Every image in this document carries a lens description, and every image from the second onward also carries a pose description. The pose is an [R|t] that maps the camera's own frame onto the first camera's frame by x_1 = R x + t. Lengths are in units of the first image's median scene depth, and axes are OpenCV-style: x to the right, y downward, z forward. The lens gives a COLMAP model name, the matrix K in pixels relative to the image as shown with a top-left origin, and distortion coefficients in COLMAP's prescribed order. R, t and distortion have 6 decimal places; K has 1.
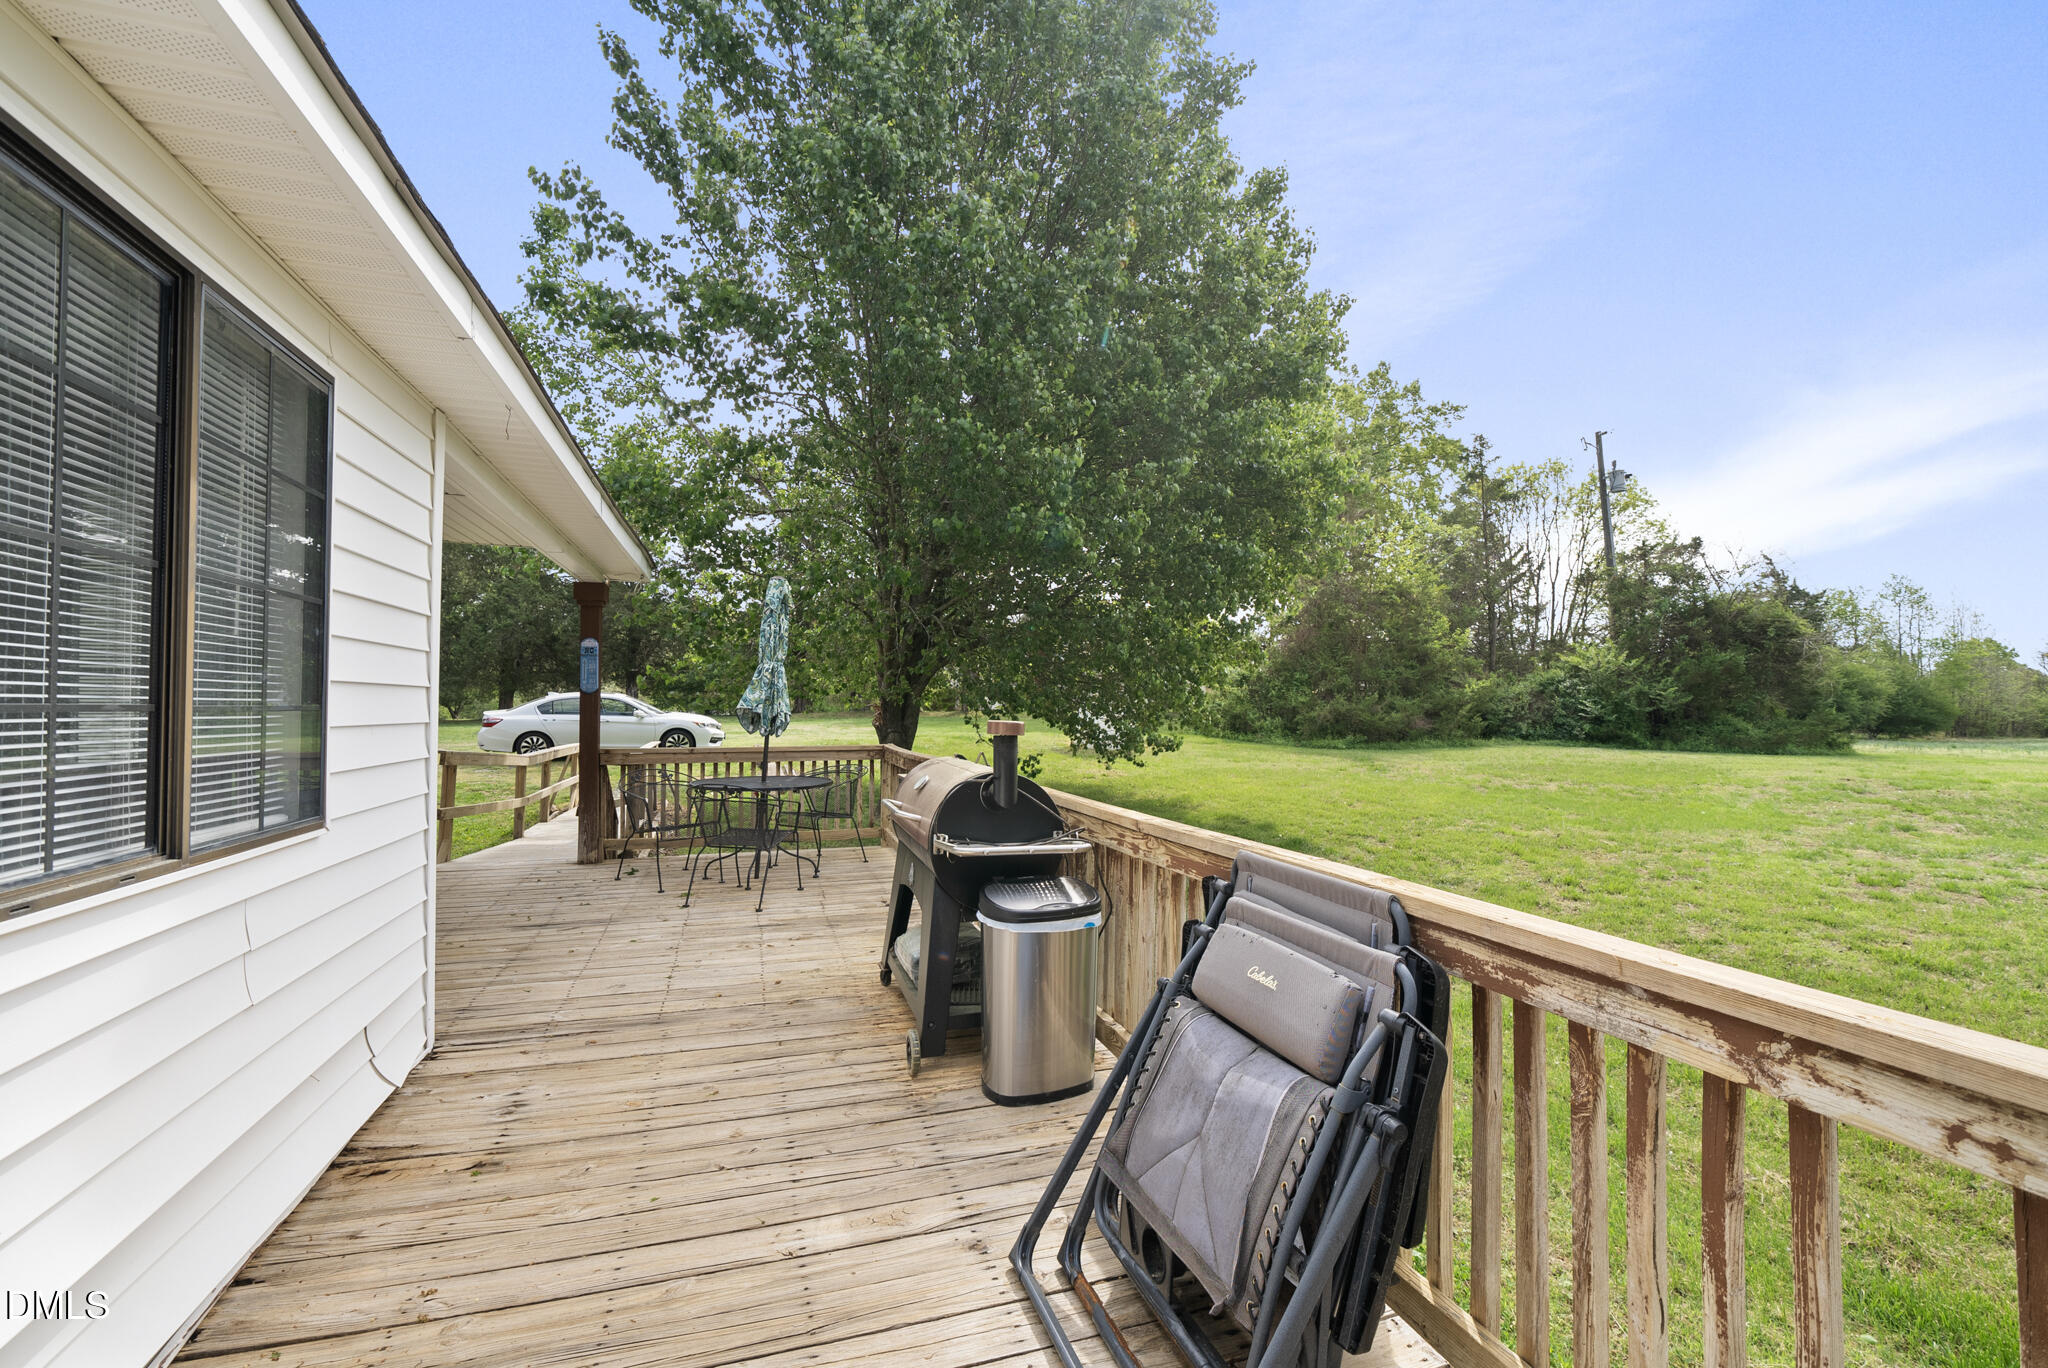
lens RADIAL K [[827.5, 0, 1017.6], [0, 827.5, 693.9], [0, 0, 1]] dist [-0.003523, -0.000251]
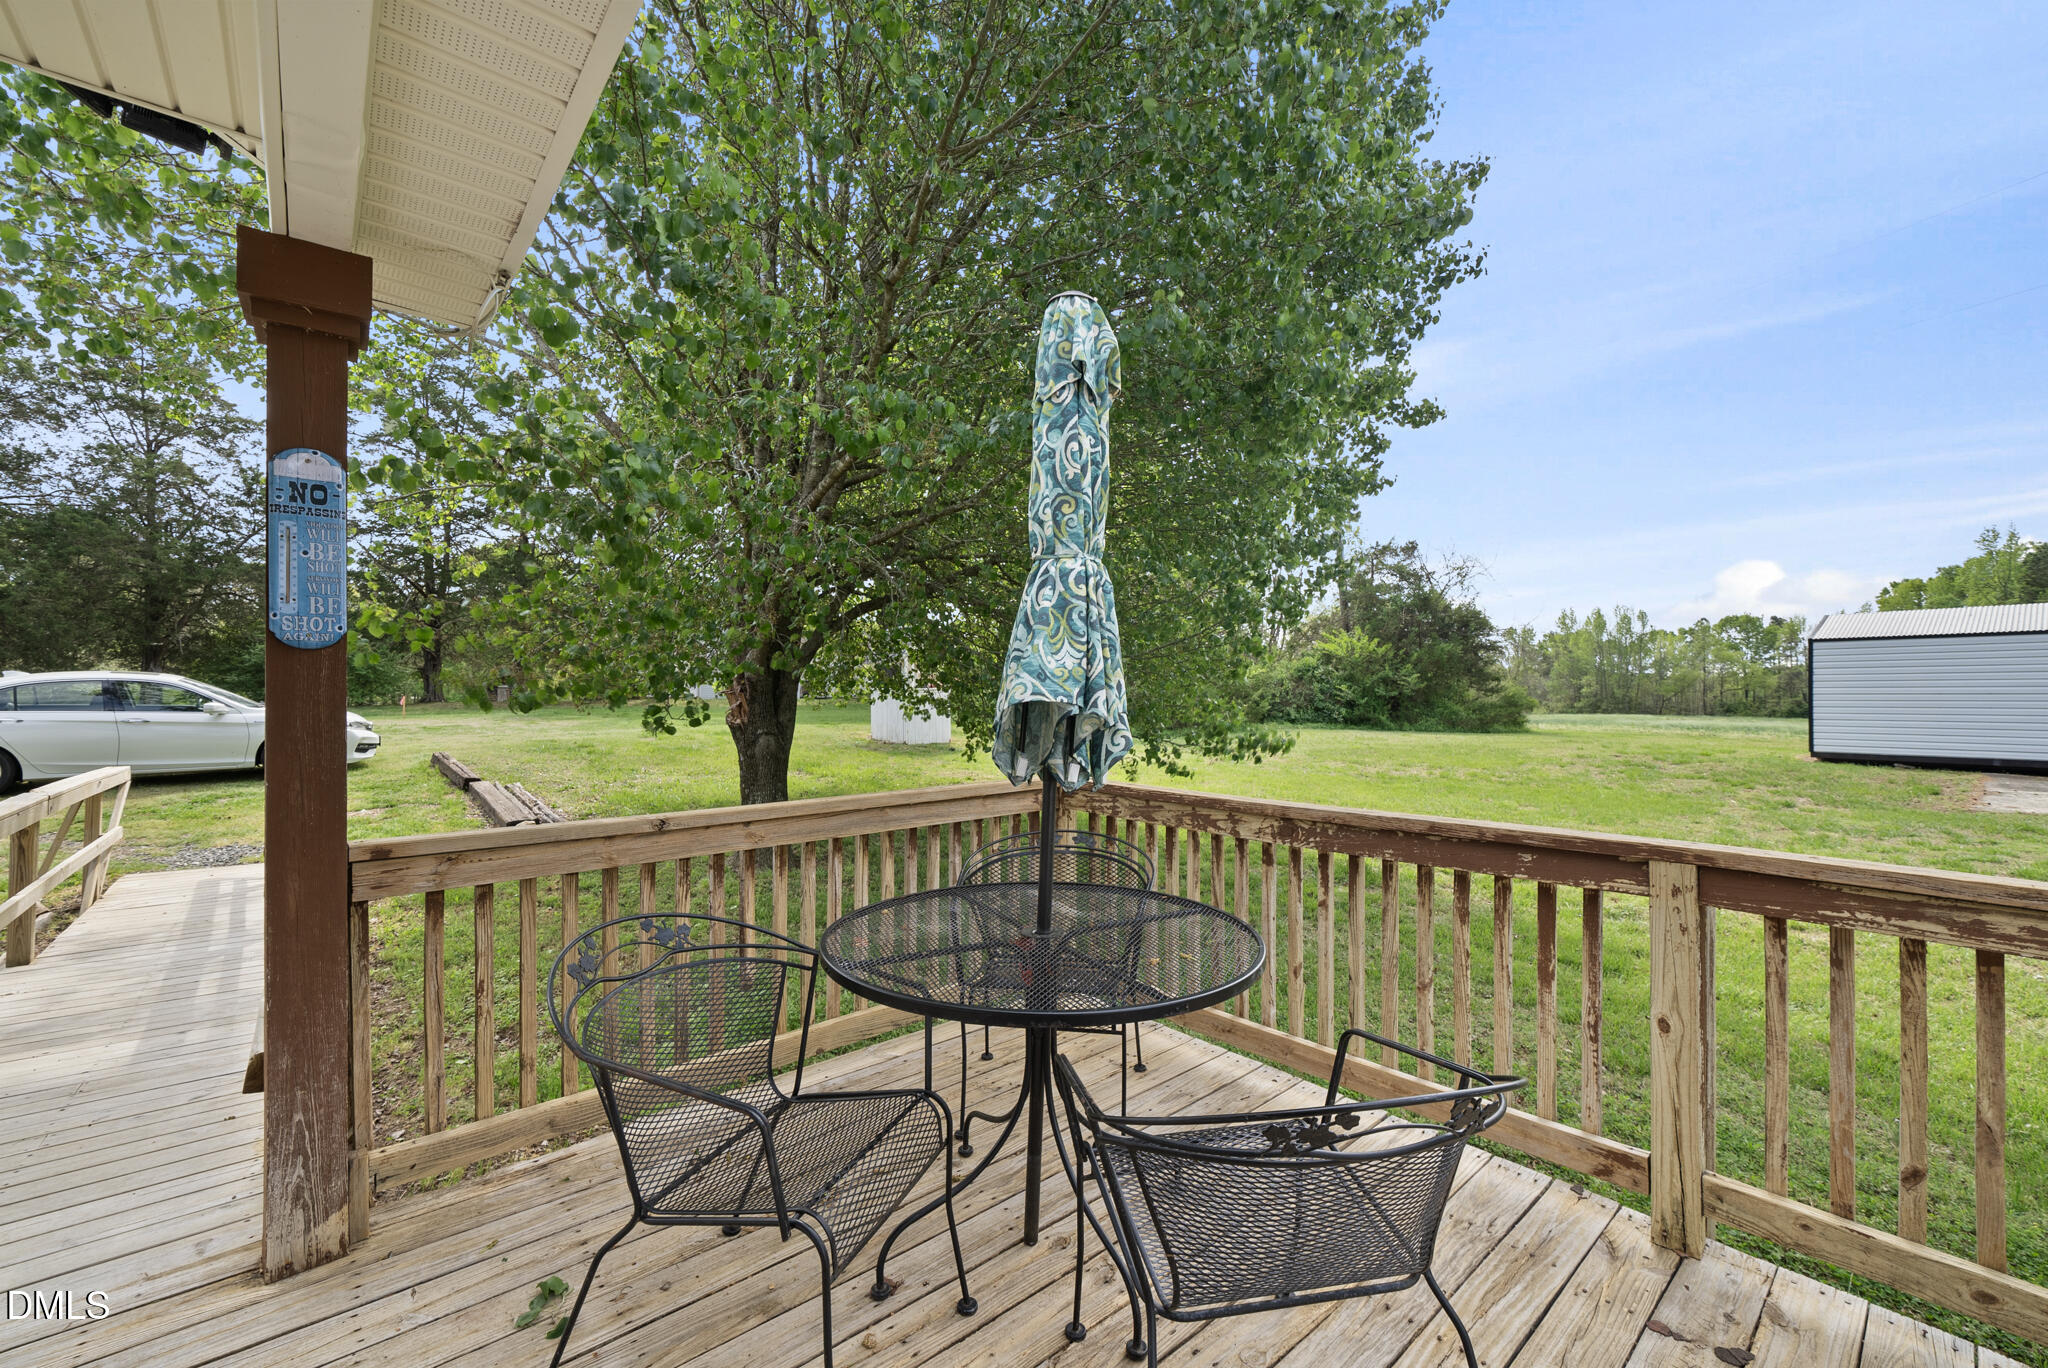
lens RADIAL K [[827.5, 0, 1020.2], [0, 827.5, 693.7], [0, 0, 1]] dist [-0.003523, -0.000251]
pose [[0.927533, -0.003820, 0.373721, -0.102944], [-0.002320, 0.999870, 0.015978, 0.001873], [-0.373733, -0.015688, 0.927404, 0.167885]]
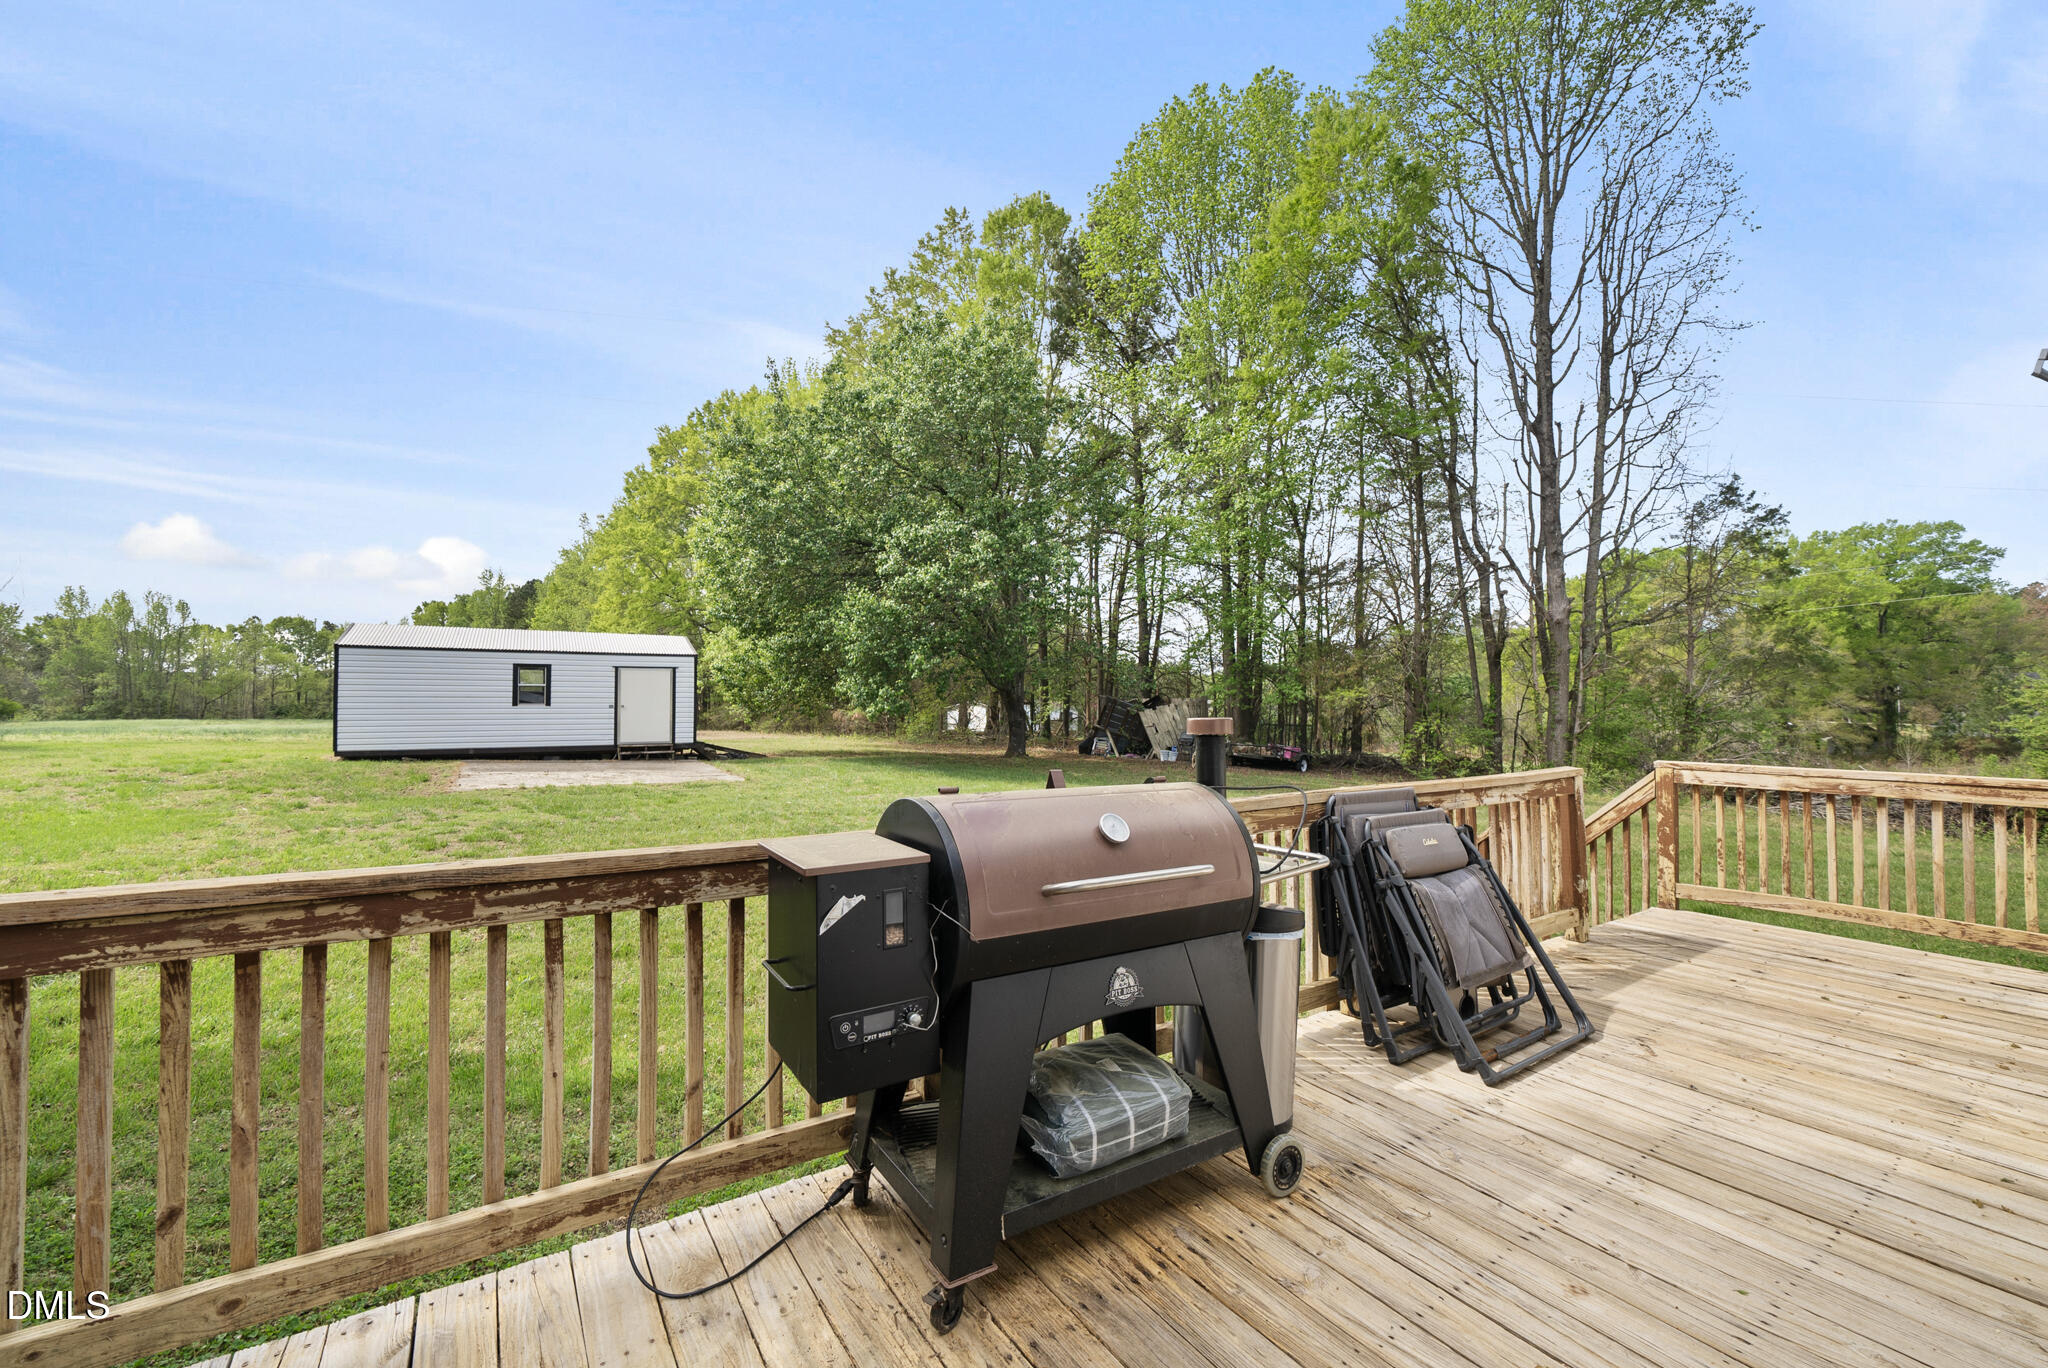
lens RADIAL K [[827.5, 0, 1019.4], [0, 827.5, 685.7], [0, 0, 1]] dist [-0.003523, -0.000251]
pose [[-0.247701, 0.011529, 0.968768, -0.087010], [-0.021751, 0.999611, -0.017457, 0.001735], [-0.968592, -0.025396, -0.247354, 0.156801]]
